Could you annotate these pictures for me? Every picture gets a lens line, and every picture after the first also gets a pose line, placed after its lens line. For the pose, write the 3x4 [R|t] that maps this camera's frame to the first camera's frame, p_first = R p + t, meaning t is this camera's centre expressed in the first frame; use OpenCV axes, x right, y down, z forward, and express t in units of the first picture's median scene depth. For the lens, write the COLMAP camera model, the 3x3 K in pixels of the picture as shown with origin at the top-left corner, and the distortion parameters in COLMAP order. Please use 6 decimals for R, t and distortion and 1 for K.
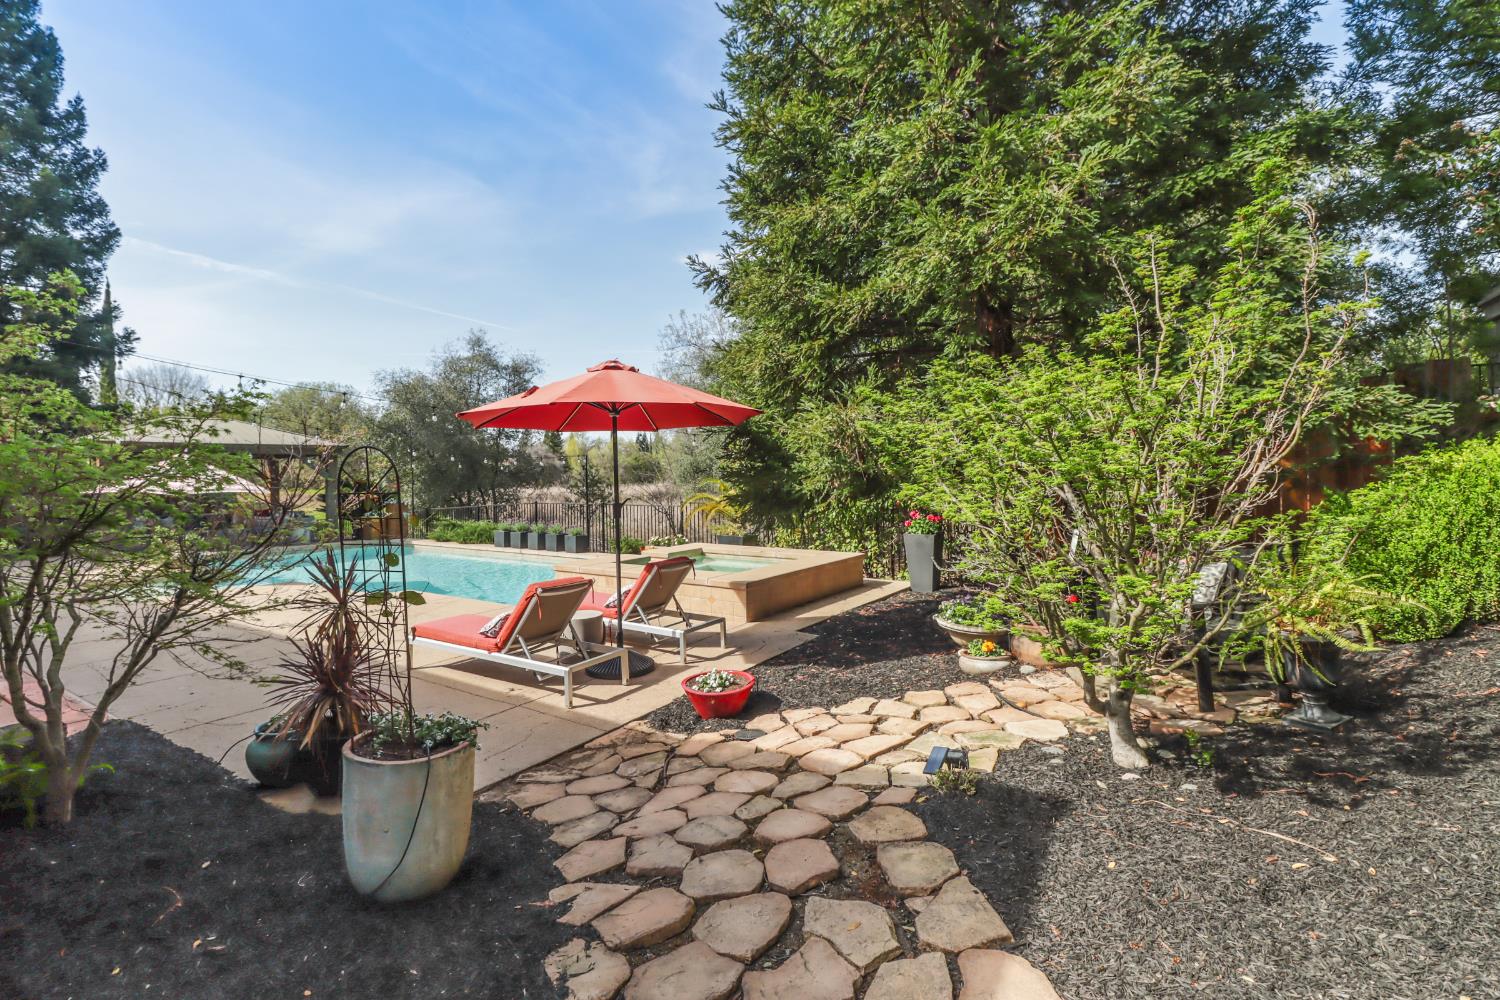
lens RADIAL K [[689.6, 0, 751.5], [0, 689.6, 474.2], [0, 0, 1]] dist [0.013444, 0.000108]
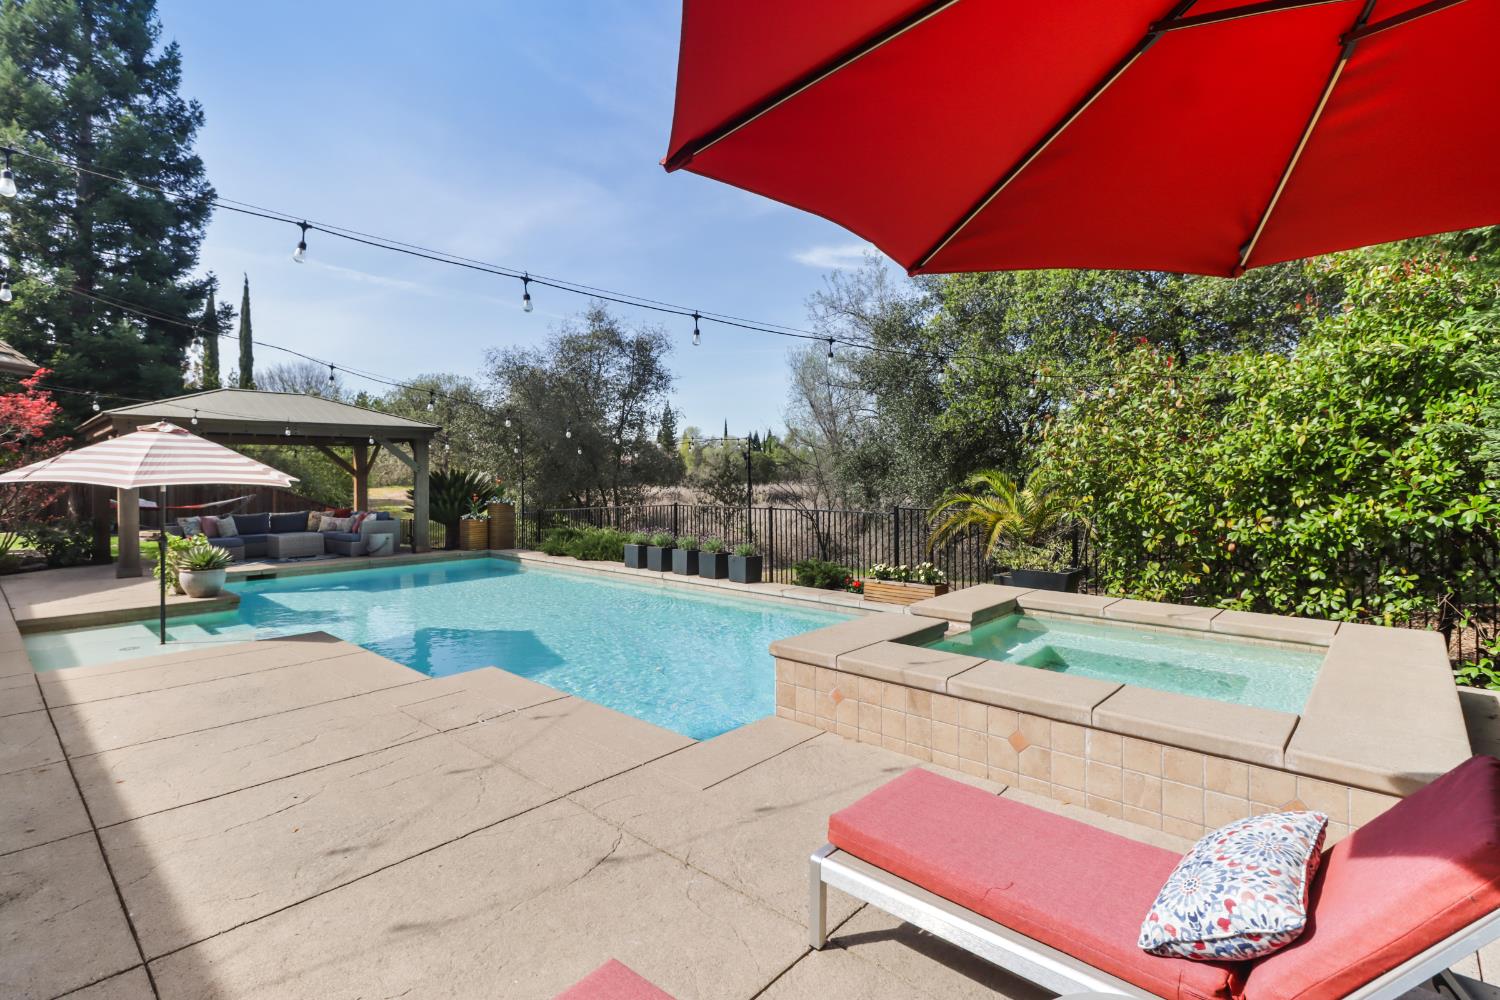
lens RADIAL K [[696.0, 0, 756.3], [0, 696.0, 483.0], [0, 0, 1]] dist [0.019119, -0.000010]
pose [[0.989097, 0.009134, -0.146983, -0.090328], [-0.007686, 0.999916, 0.010413, 0.007093], [0.147065, -0.009170, 0.989084, 0.211203]]
